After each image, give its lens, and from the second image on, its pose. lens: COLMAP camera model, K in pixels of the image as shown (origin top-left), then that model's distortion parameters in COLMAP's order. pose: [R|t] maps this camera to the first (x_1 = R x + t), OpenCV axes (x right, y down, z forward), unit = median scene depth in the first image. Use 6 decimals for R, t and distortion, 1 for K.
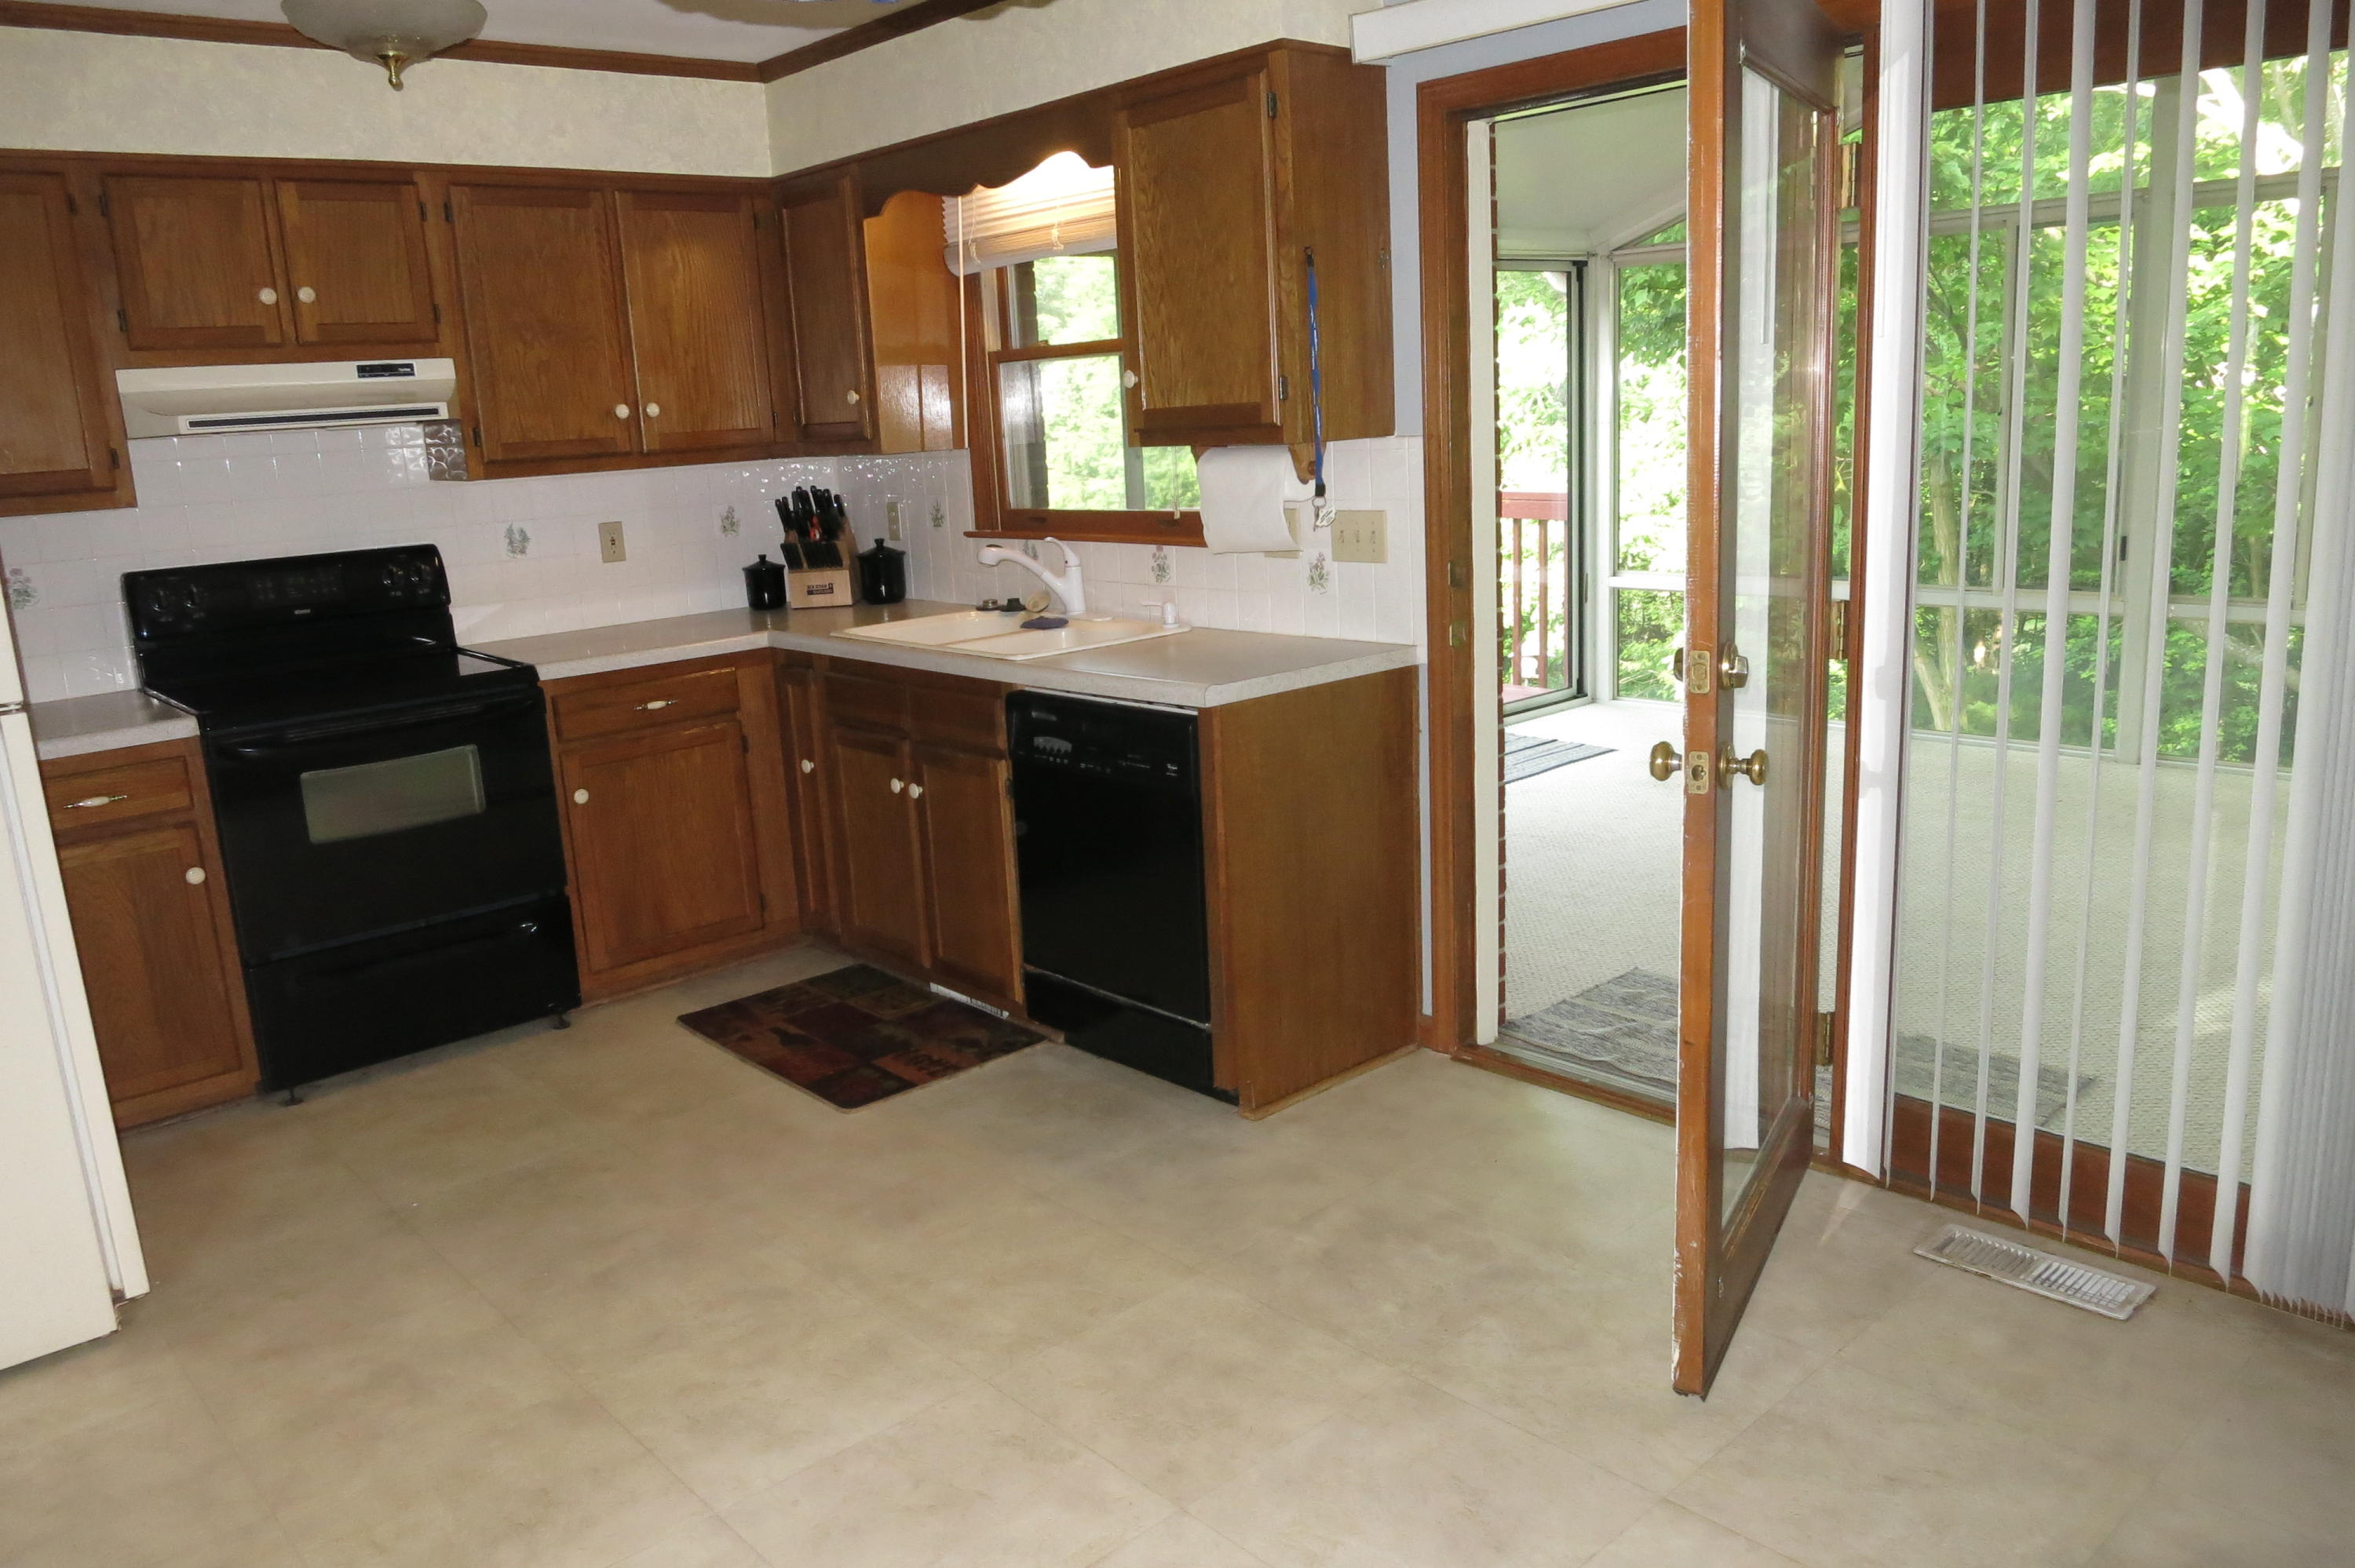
lens RADIAL K [[1707.9, 0, 1167.5], [0, 1707.9, 785.1], [0, 0, 1]] dist [-0.034955, -0.001422]
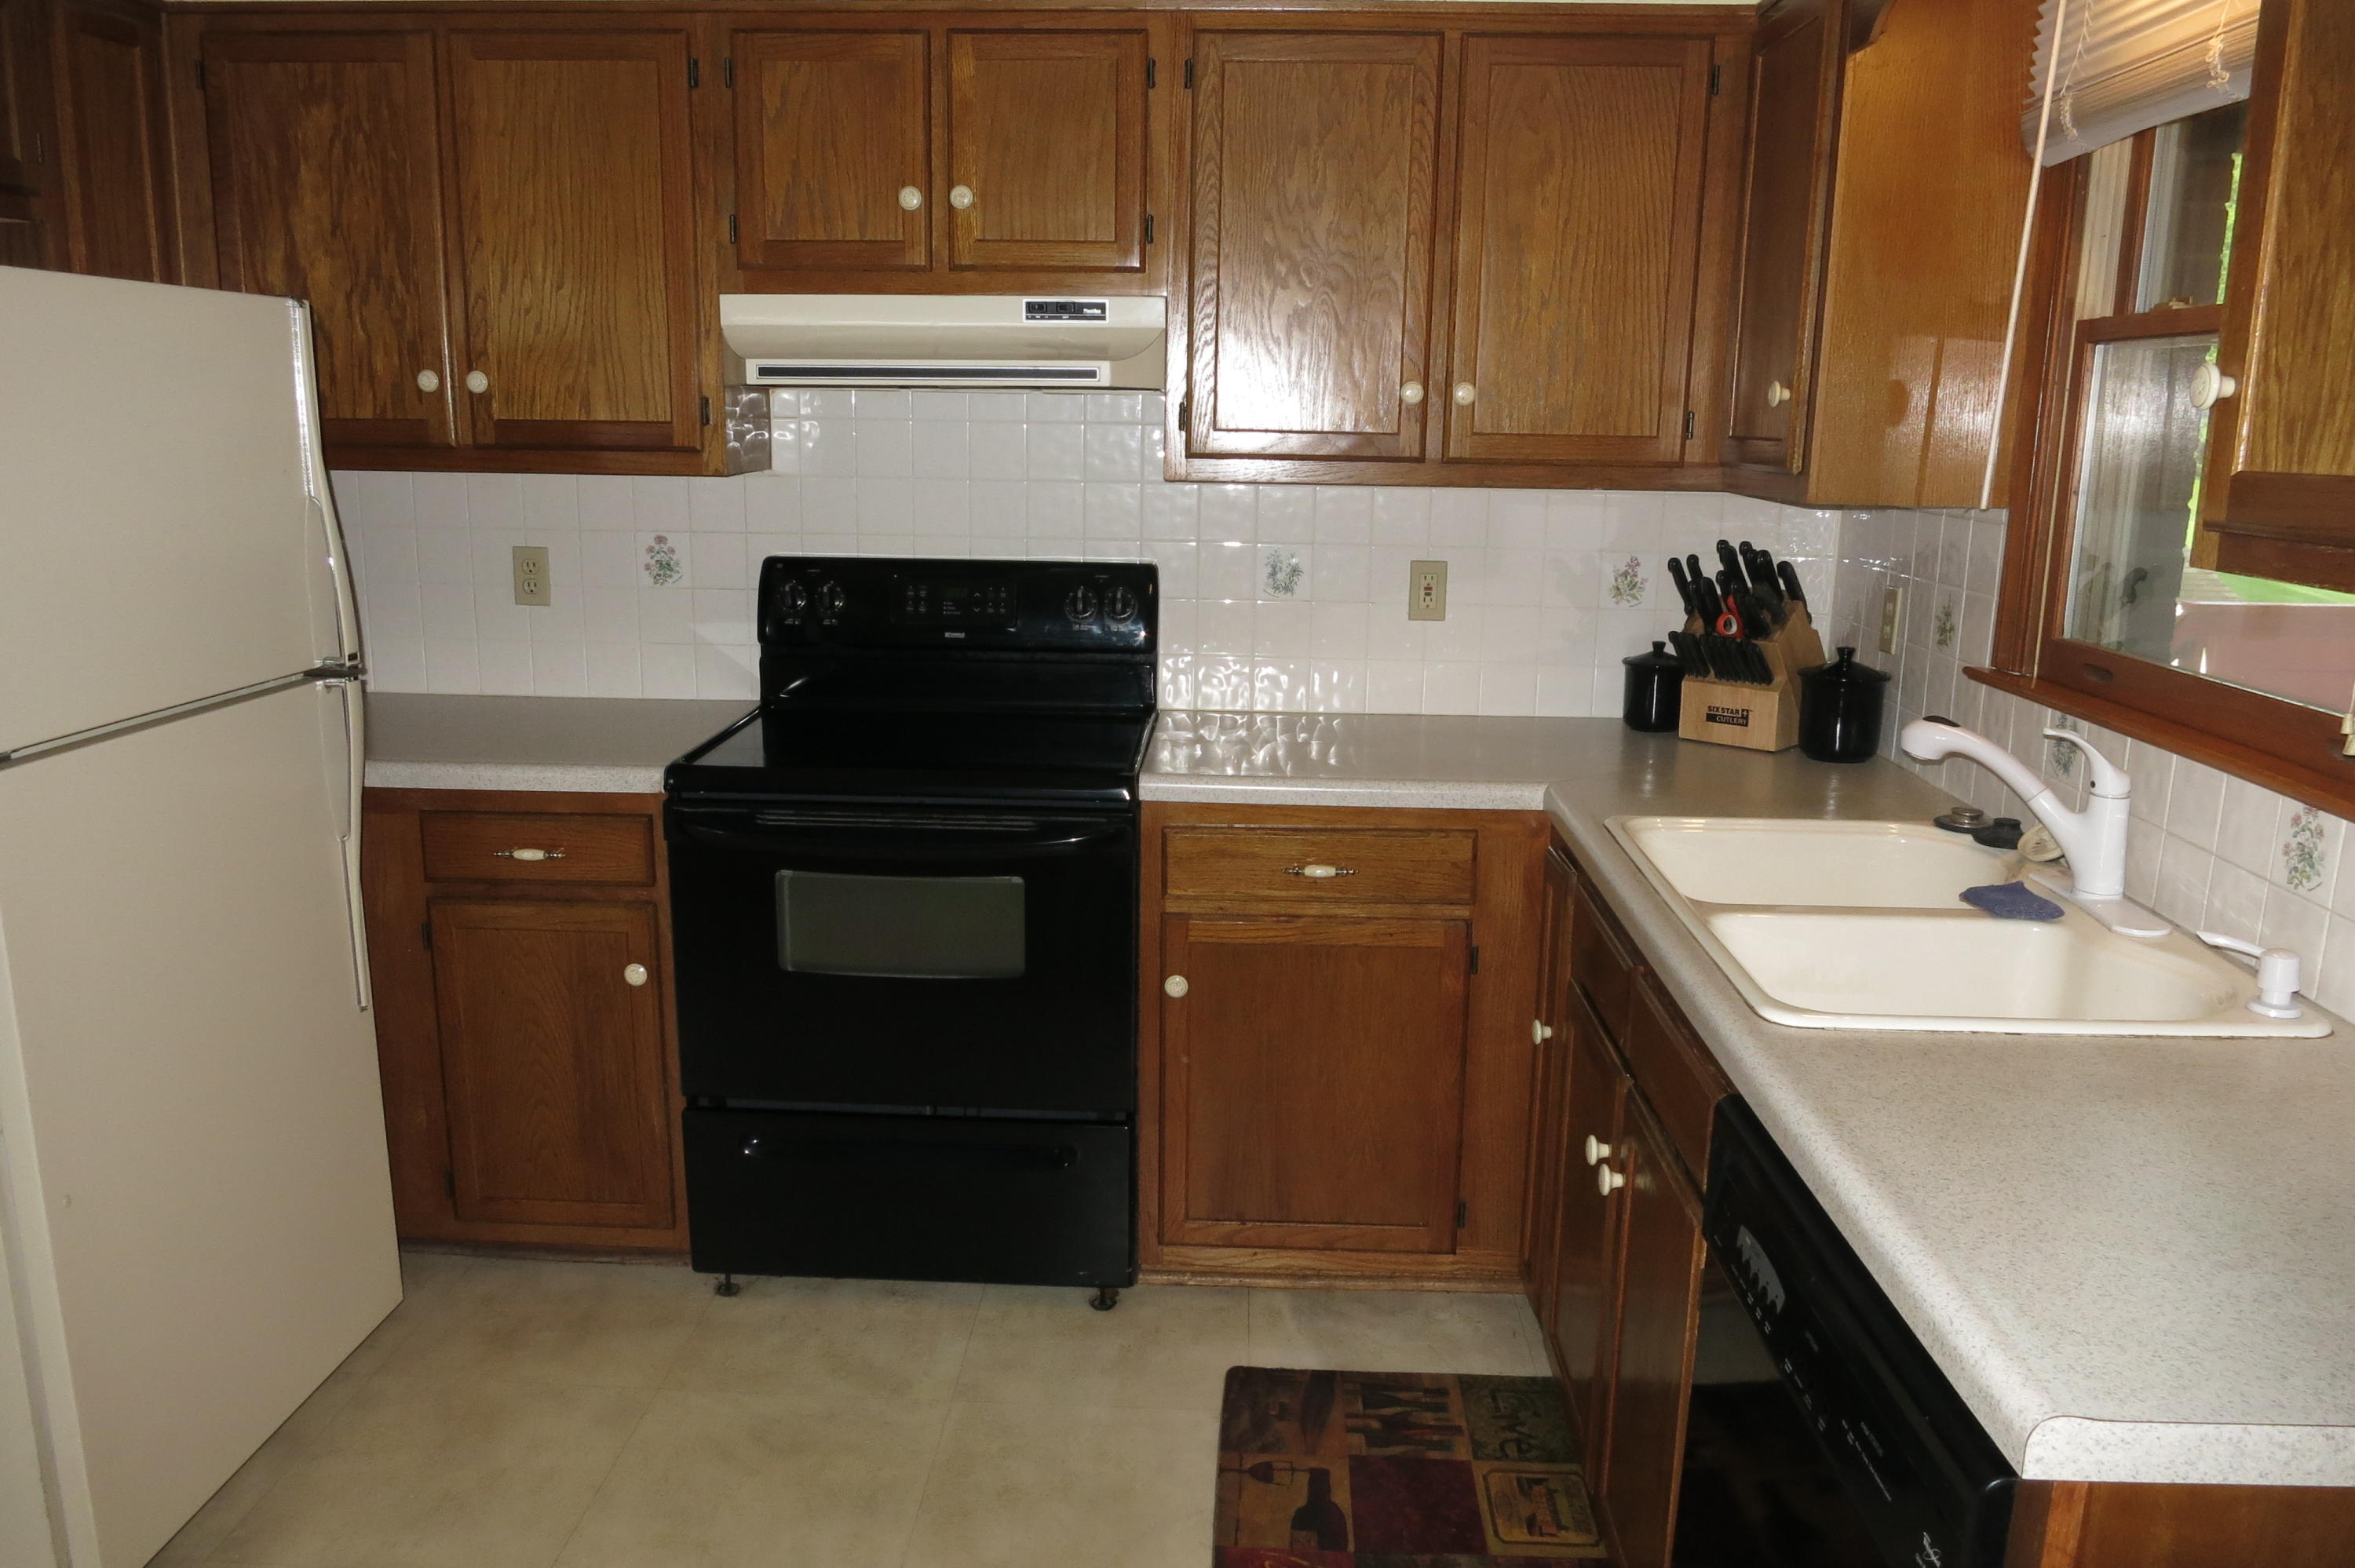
lens RADIAL K [[1707.9, 0, 1167.5], [0, 1707.9, 785.1], [0, 0, 1]] dist [-0.034955, -0.001422]
pose [[0.715764, 0.209247, -0.666256, 0.062772], [-0.203071, 0.975191, 0.088112, -0.117274], [0.668165, 0.072229, 0.740499, 0.490551]]
